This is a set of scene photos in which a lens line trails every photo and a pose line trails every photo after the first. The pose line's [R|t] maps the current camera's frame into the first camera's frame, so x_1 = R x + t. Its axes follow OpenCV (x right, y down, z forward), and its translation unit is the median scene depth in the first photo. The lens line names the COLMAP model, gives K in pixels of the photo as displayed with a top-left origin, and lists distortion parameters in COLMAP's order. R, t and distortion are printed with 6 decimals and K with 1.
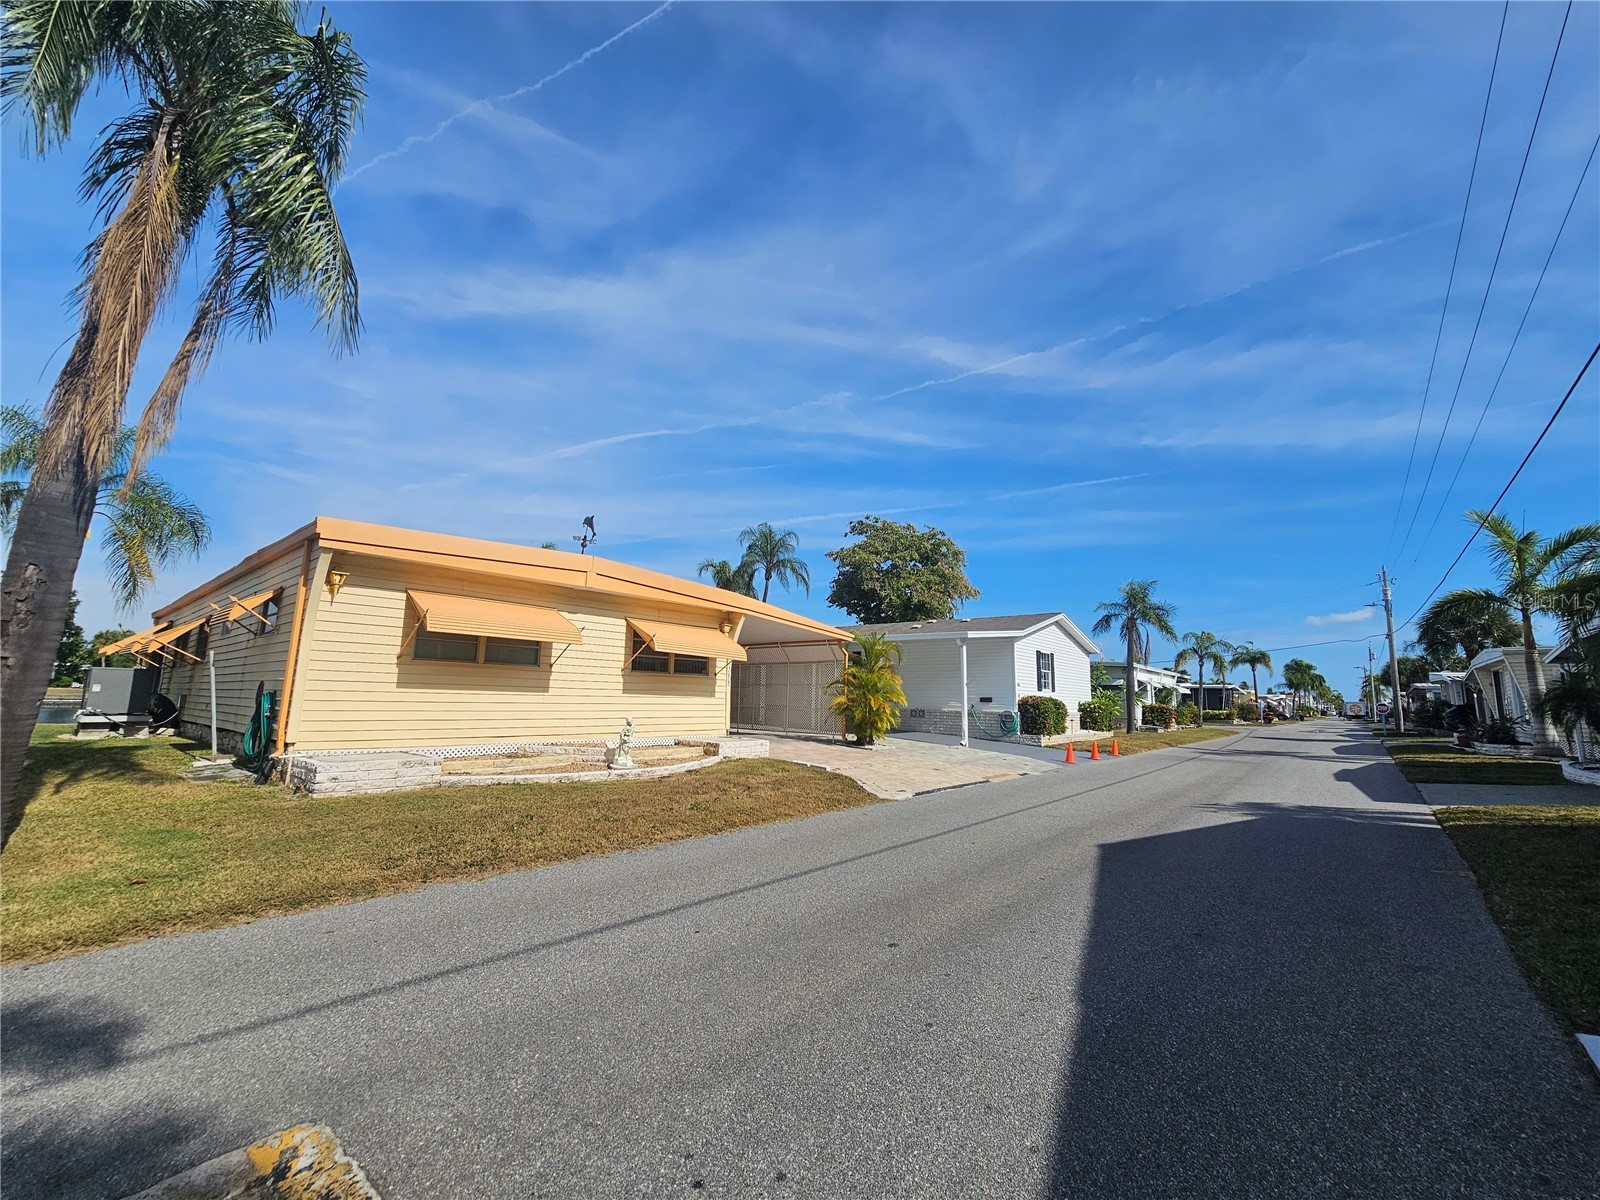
lens RADIAL K [[653.1, 0, 798.7], [0, 653.1, 597.9], [0, 0, 1]] dist [0.000332, -0.000722]
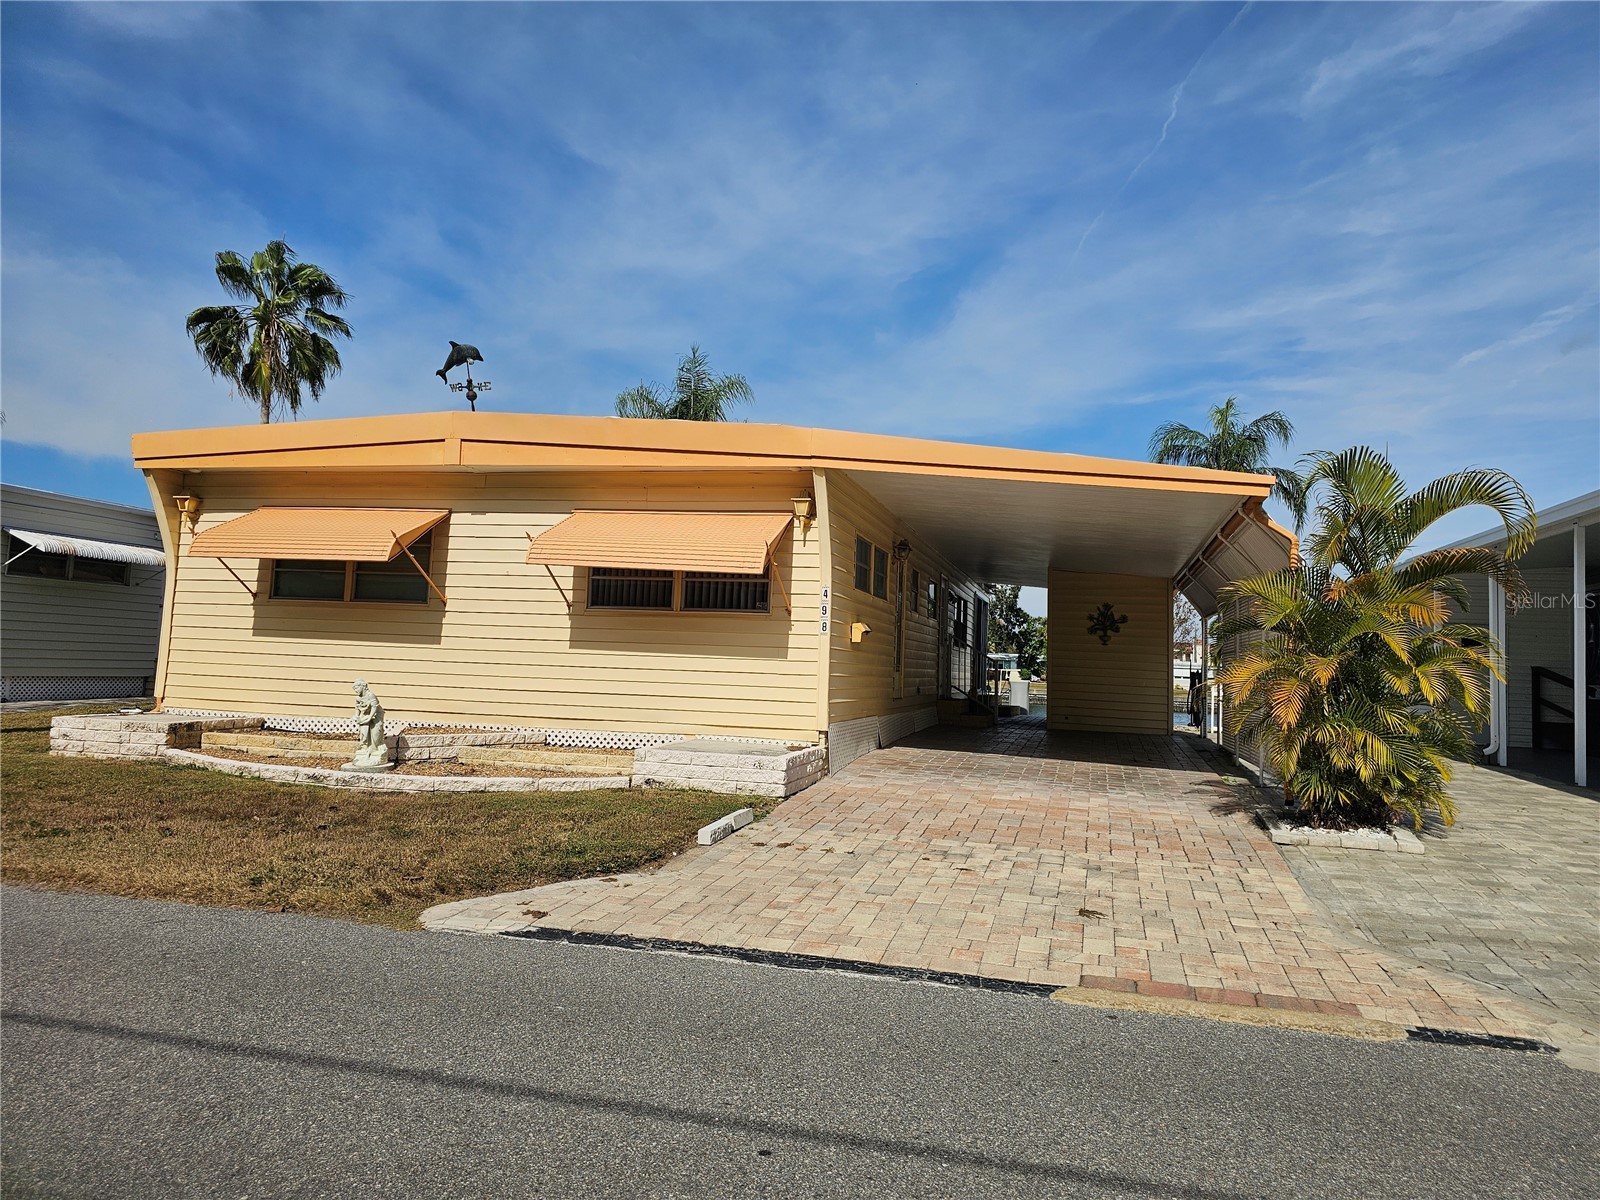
lens RADIAL K [[1072.7, 0, 804.7], [0, 1072.7, 597.1], [0, 0, 1]] dist [0.018109, -0.011756]
pose [[0.455843, -0.061658, -0.887922, 0.684054], [0.106863, 0.994173, -0.014175, 0.151140], [0.883622, -0.088424, 0.459776, 0.837815]]
